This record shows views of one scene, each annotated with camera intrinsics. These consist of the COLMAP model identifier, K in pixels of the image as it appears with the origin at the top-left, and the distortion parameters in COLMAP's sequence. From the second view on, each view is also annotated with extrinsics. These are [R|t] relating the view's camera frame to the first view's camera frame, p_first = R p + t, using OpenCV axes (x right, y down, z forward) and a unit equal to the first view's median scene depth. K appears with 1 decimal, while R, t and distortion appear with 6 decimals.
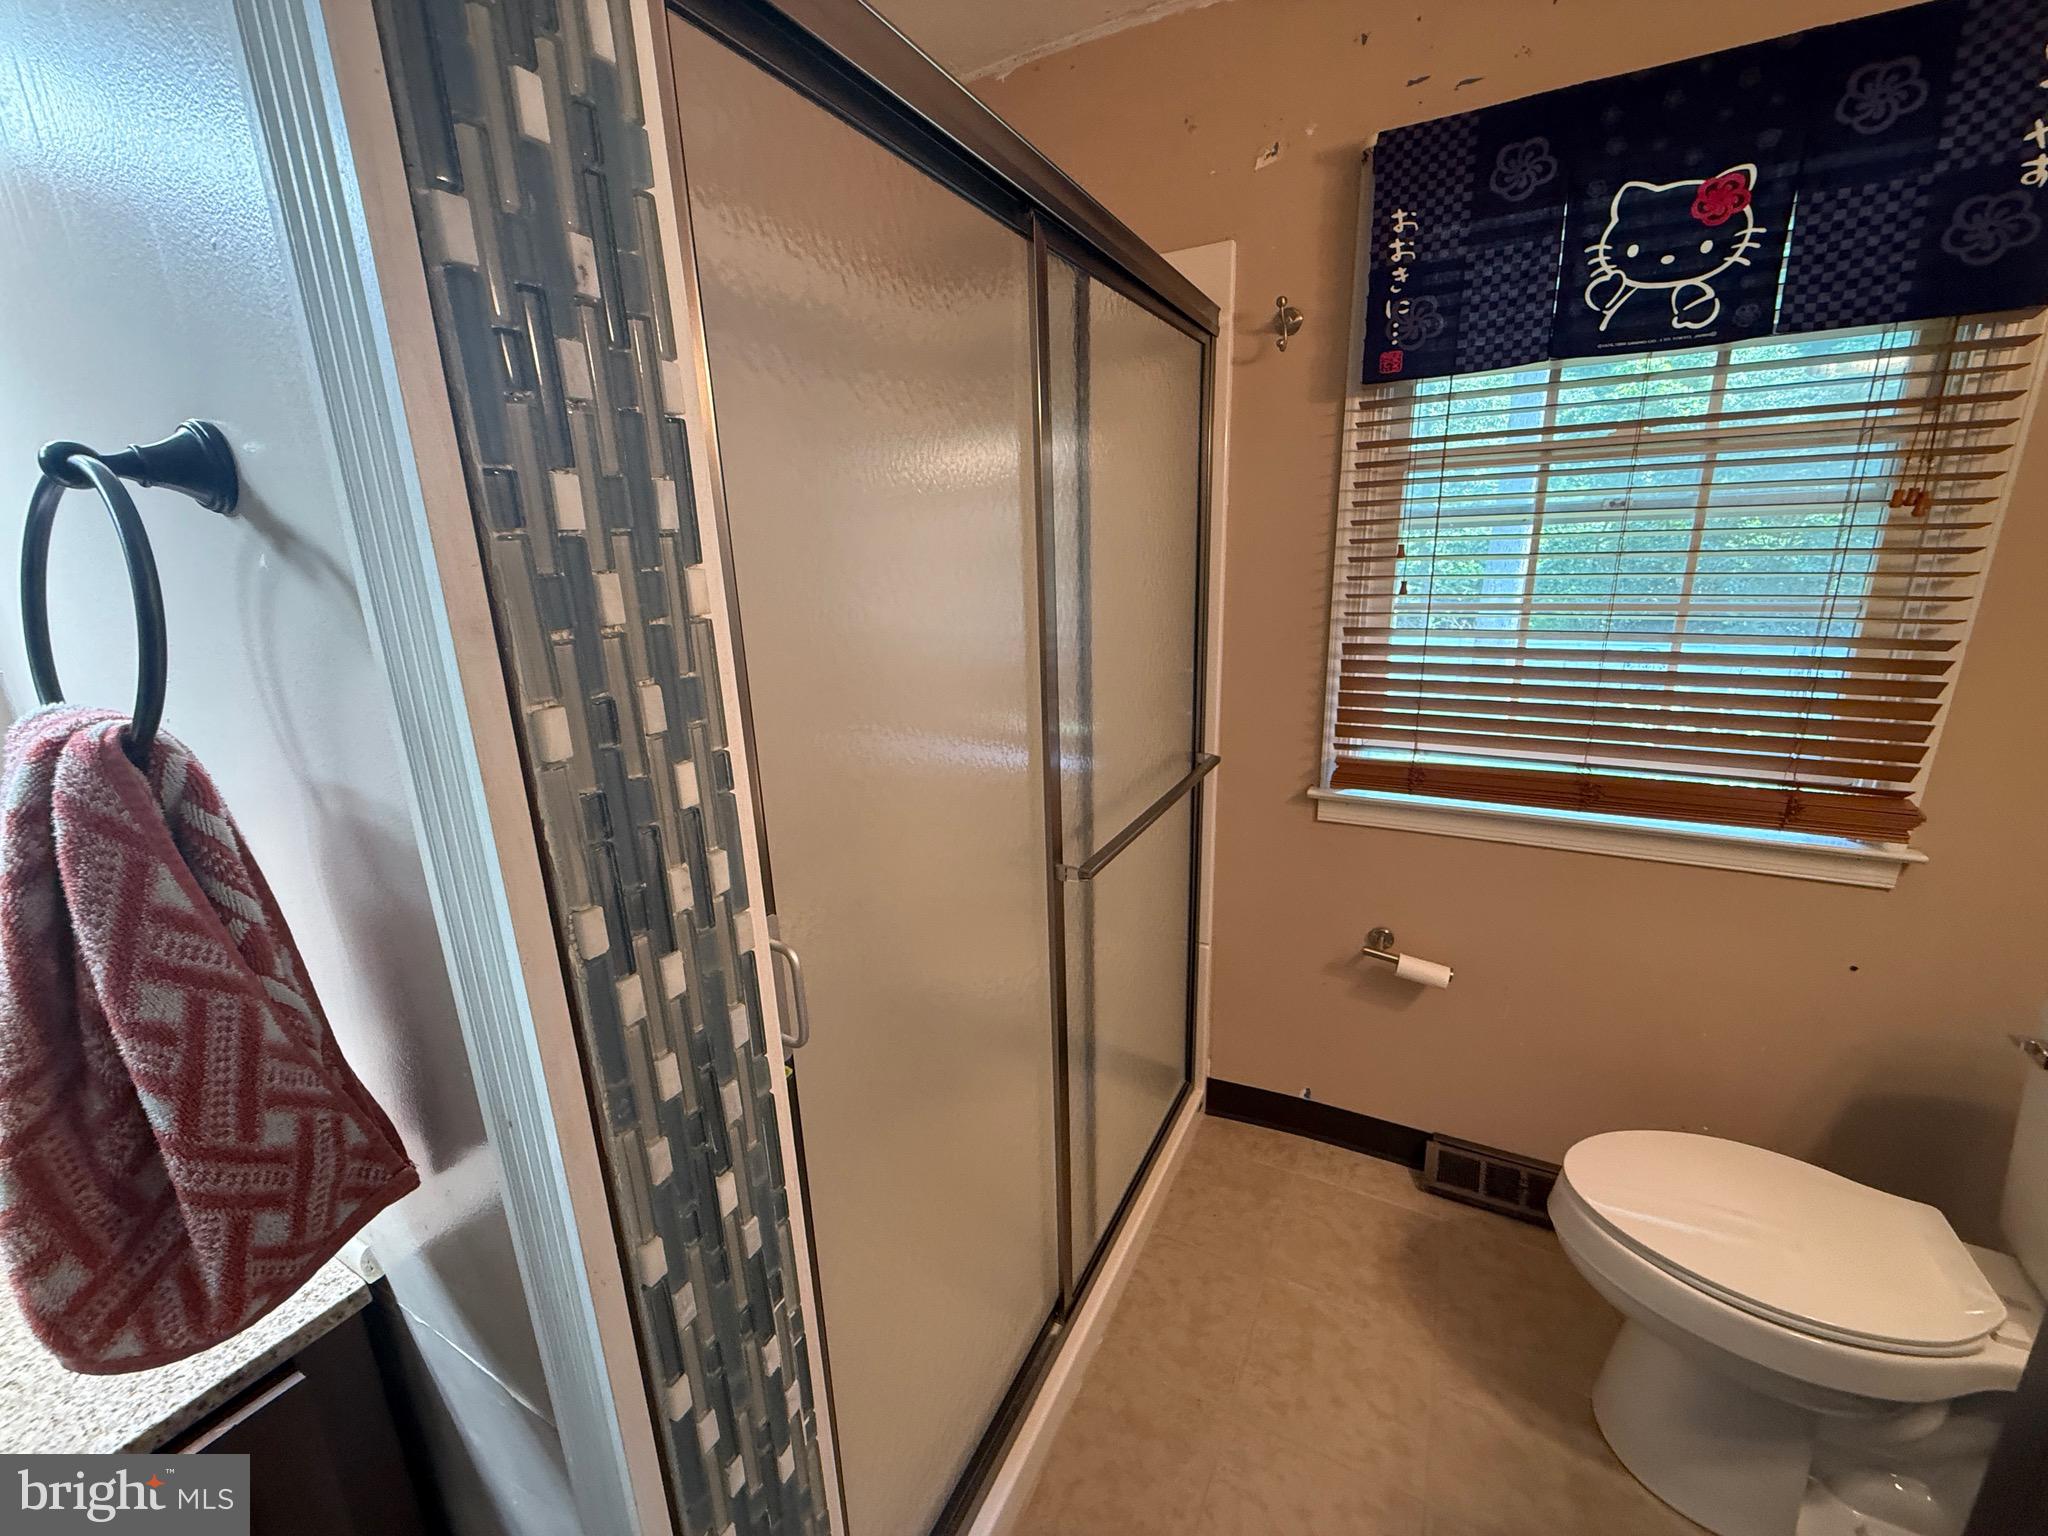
lens RADIAL K [[817.8, 0, 1015.2], [0, 817.8, 766.2], [0, 0, 1]] dist [-0.007494, 0.000090]
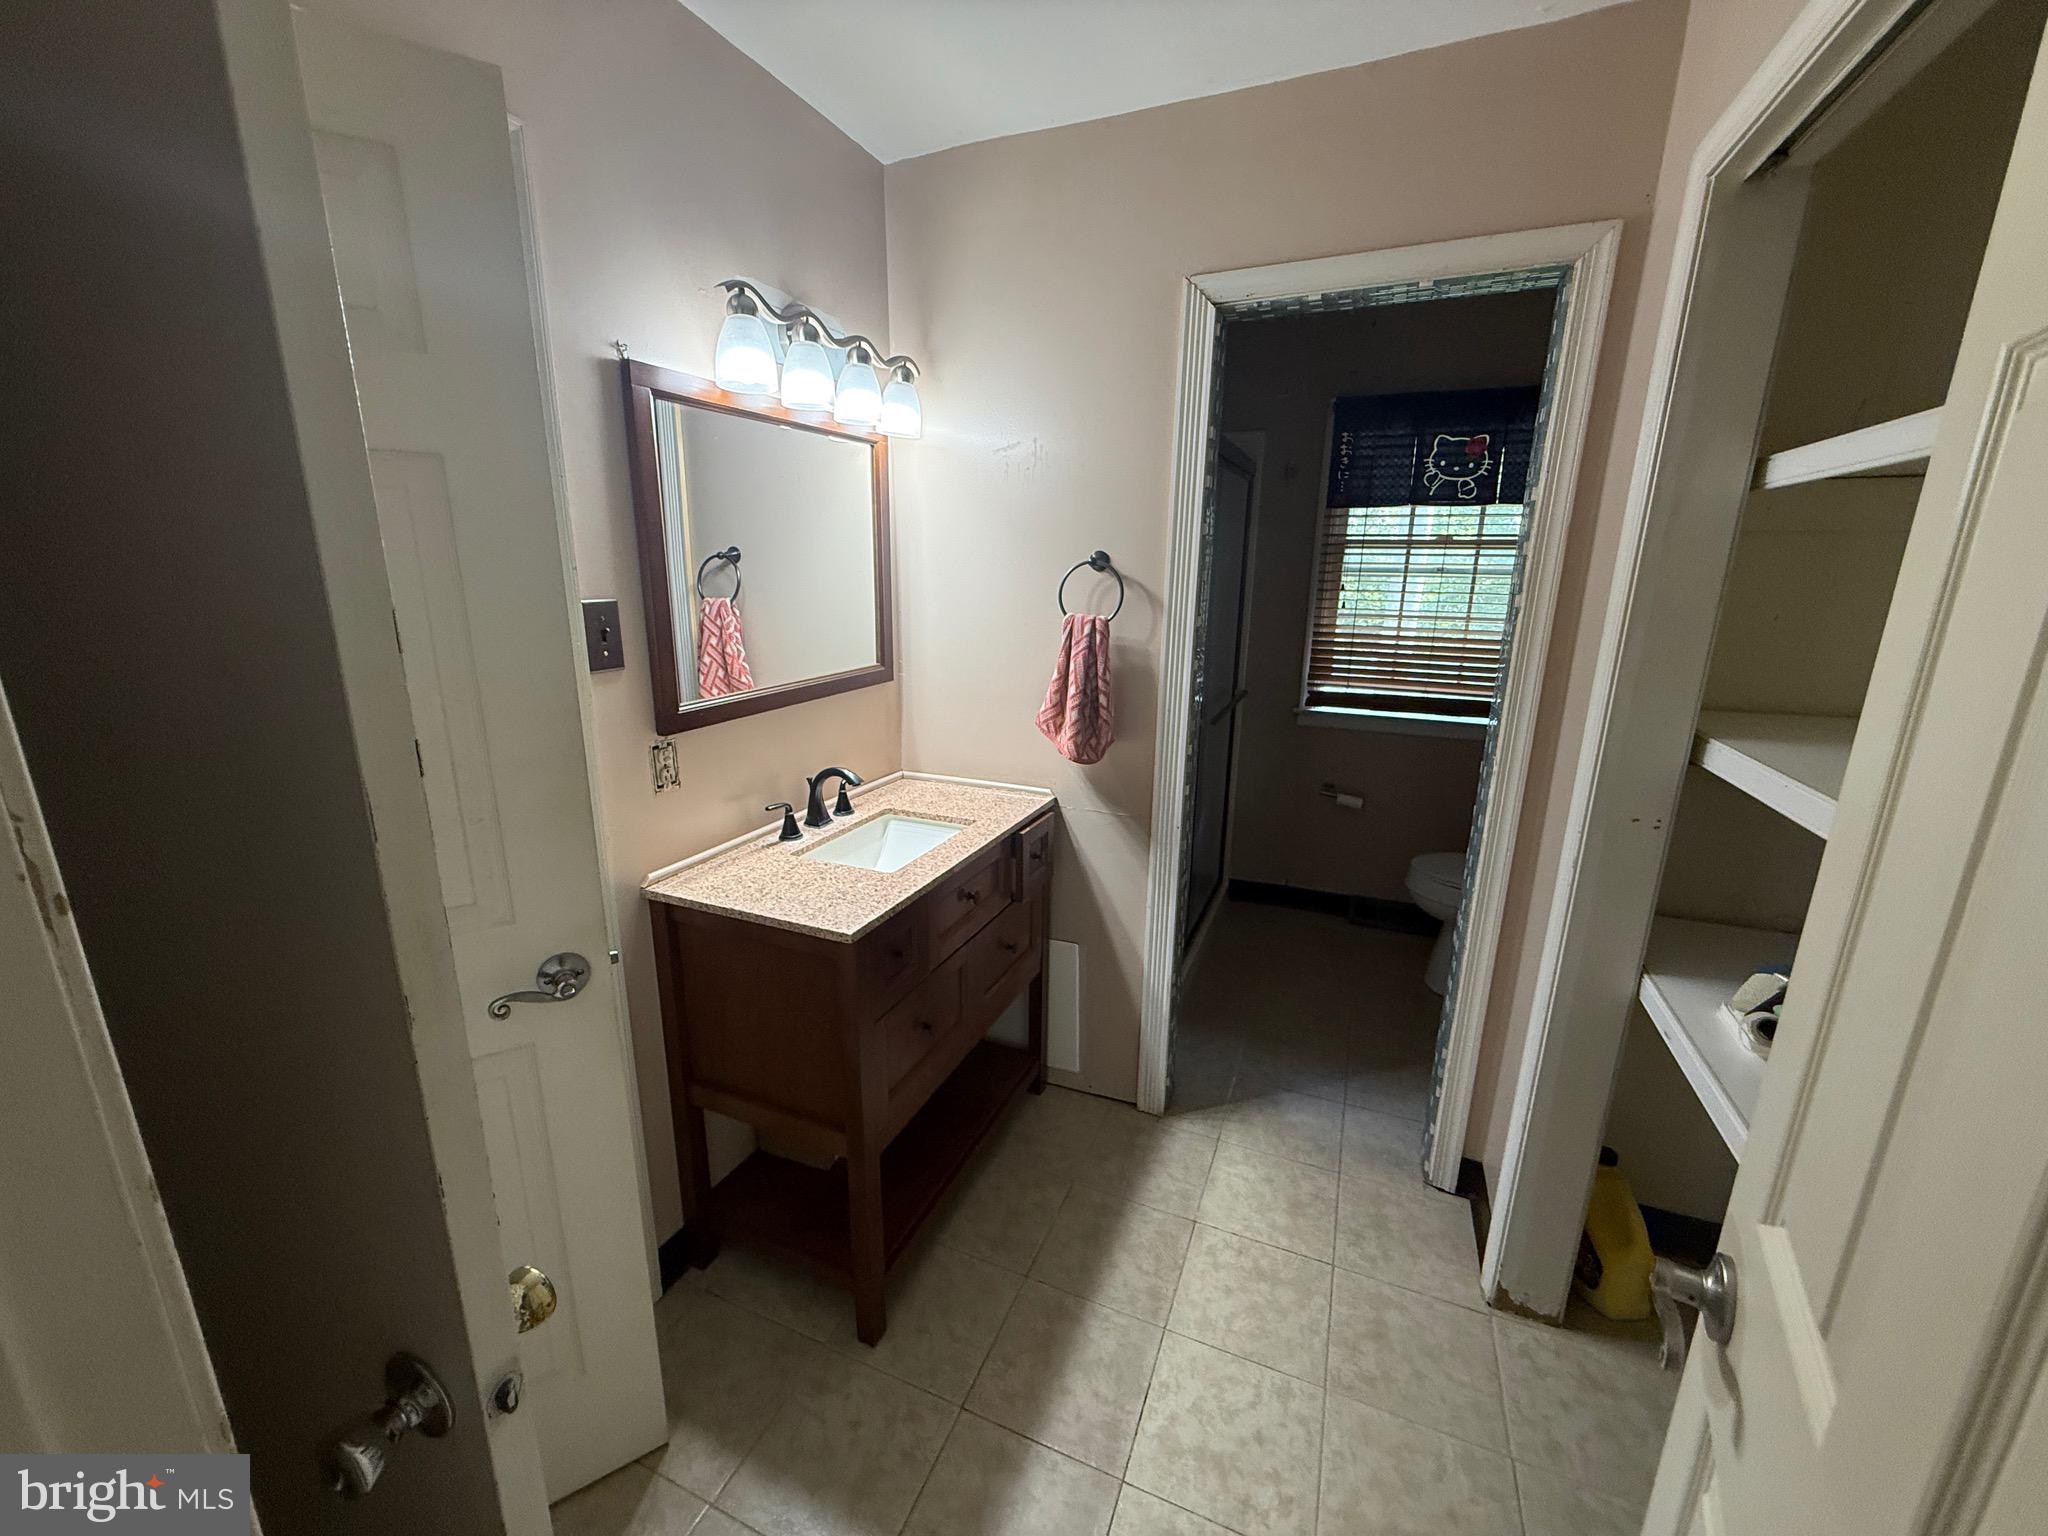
lens RADIAL K [[817.8, 0, 1015.3], [0, 817.8, 766.1], [0, 0, 1]] dist [-0.007494, 0.000090]
pose [[0.995859, 0.025344, 0.087308, -0.576952], [-0.023375, 0.999450, -0.023508, 0.284586], [-0.087855, 0.021370, 0.995904, -1.079791]]
